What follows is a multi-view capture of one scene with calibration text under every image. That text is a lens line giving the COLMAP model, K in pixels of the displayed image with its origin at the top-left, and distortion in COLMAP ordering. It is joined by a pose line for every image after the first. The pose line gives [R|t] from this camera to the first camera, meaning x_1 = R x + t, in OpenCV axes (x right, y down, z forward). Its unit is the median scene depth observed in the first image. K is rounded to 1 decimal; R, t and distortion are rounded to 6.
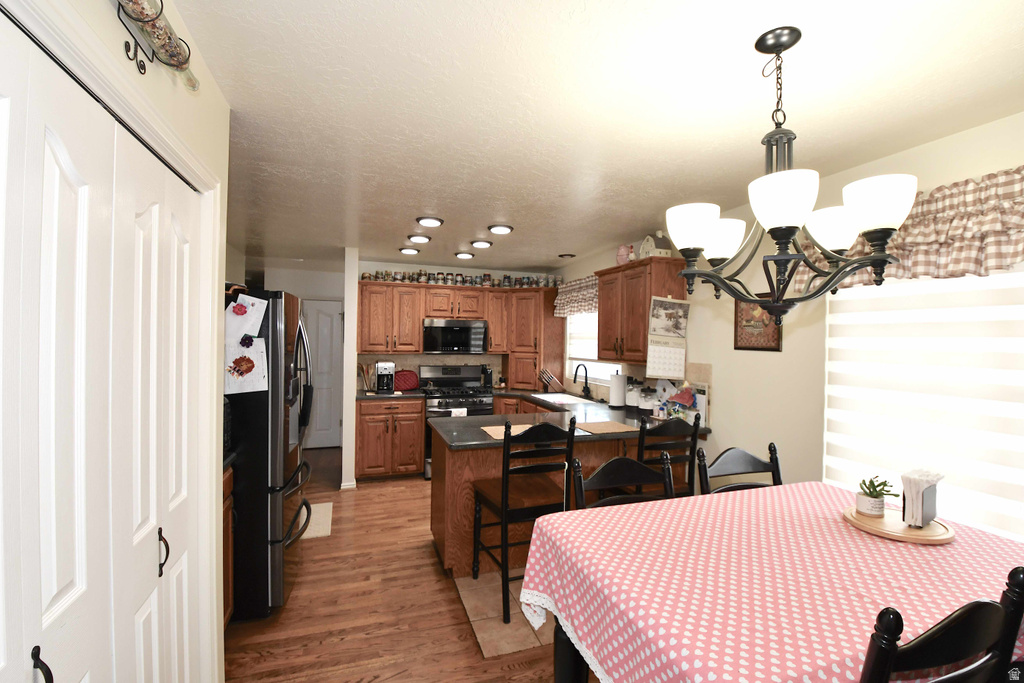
lens RADIAL K [[455.5, 0, 509.8], [0, 455.5, 340.8], [0, 0, 1]] dist [0.012262, -0.027670]
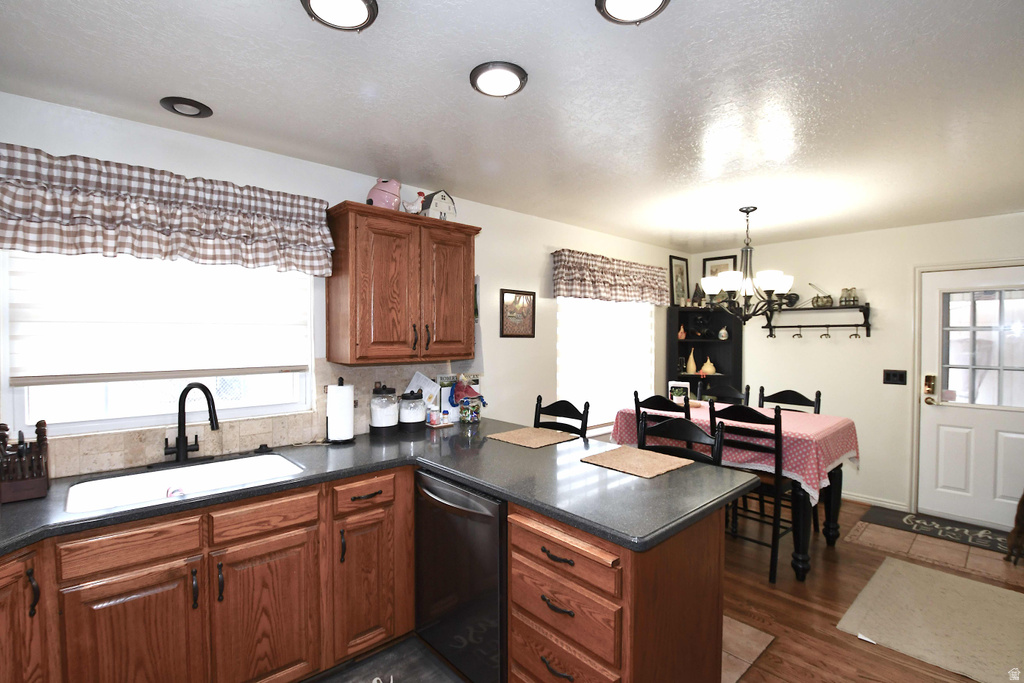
lens RADIAL K [[458.4, 0, 508.9], [0, 458.4, 347.8], [0, 0, 1]] dist [-0.001557, -0.000371]
pose [[-0.398182, -0.039478, 0.916457, -0.318845], [-0.005314, 0.999156, 0.040732, -0.000629], [-0.917291, 0.011349, -0.398055, 0.844603]]
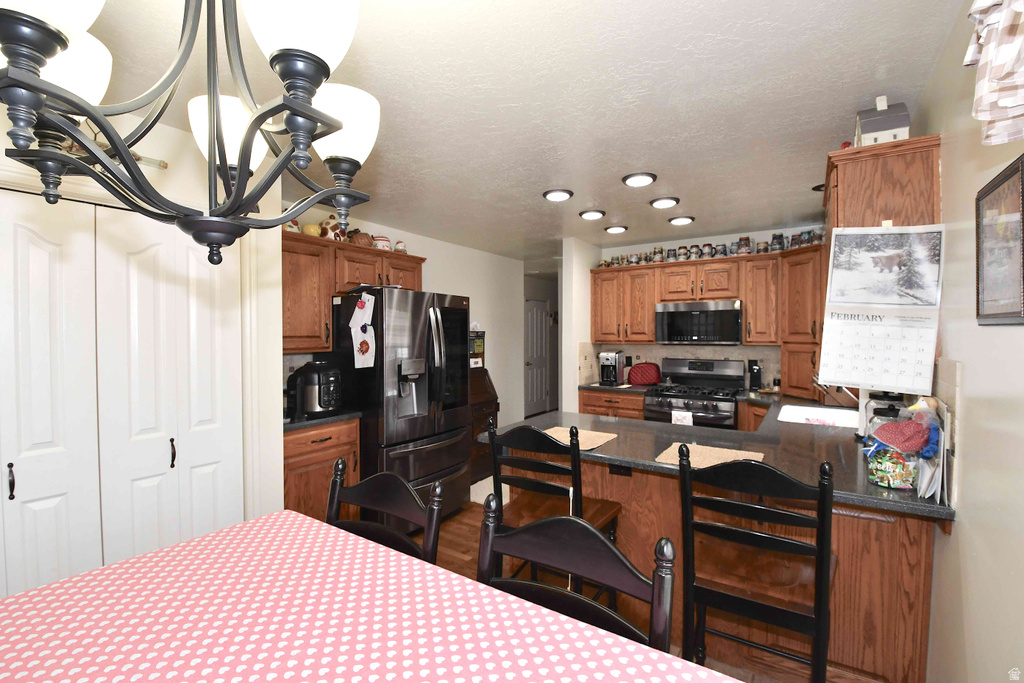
lens RADIAL K [[455.5, 0, 509.8], [0, 455.5, 340.8], [0, 0, 1]] dist [0.012262, -0.027670]
pose [[0.598970, -0.001985, -0.800769, 0.340596], [0.009175, 0.999948, 0.004383, 0.016259], [0.800719, -0.009972, 0.598957, 0.263320]]
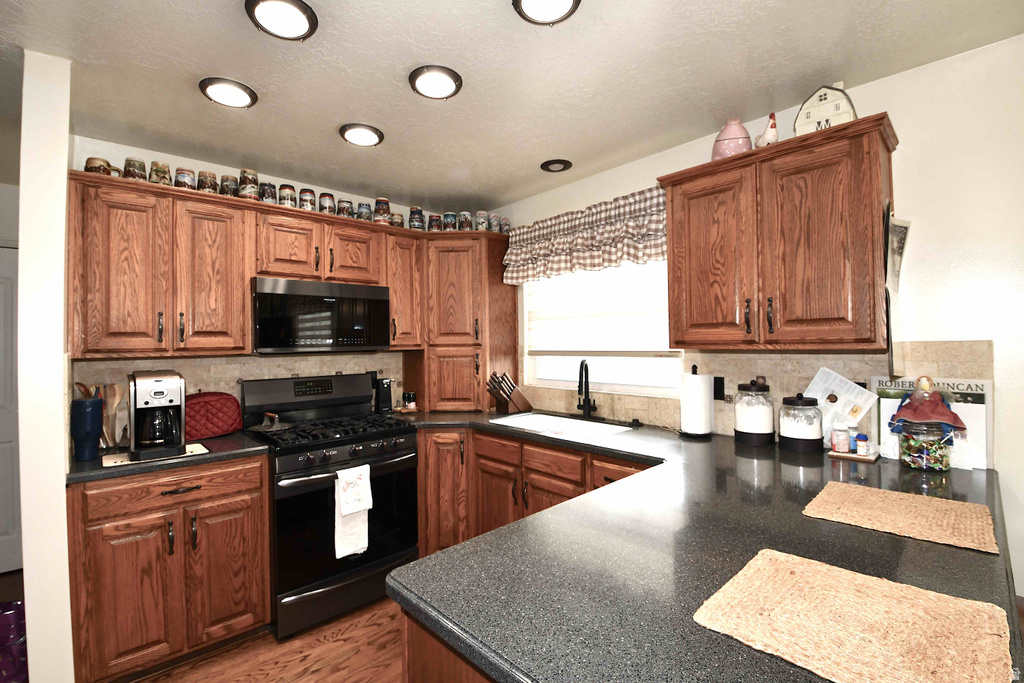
lens RADIAL K [[455.5, 0, 509.8], [0, 455.5, 340.8], [0, 0, 1]] dist [0.012262, -0.027670]
pose [[0.909066, -0.024908, 0.415907, -0.150786], [0.027610, 0.999619, -0.000484, 0.023146], [-0.415736, 0.011923, 0.909407, 0.489257]]
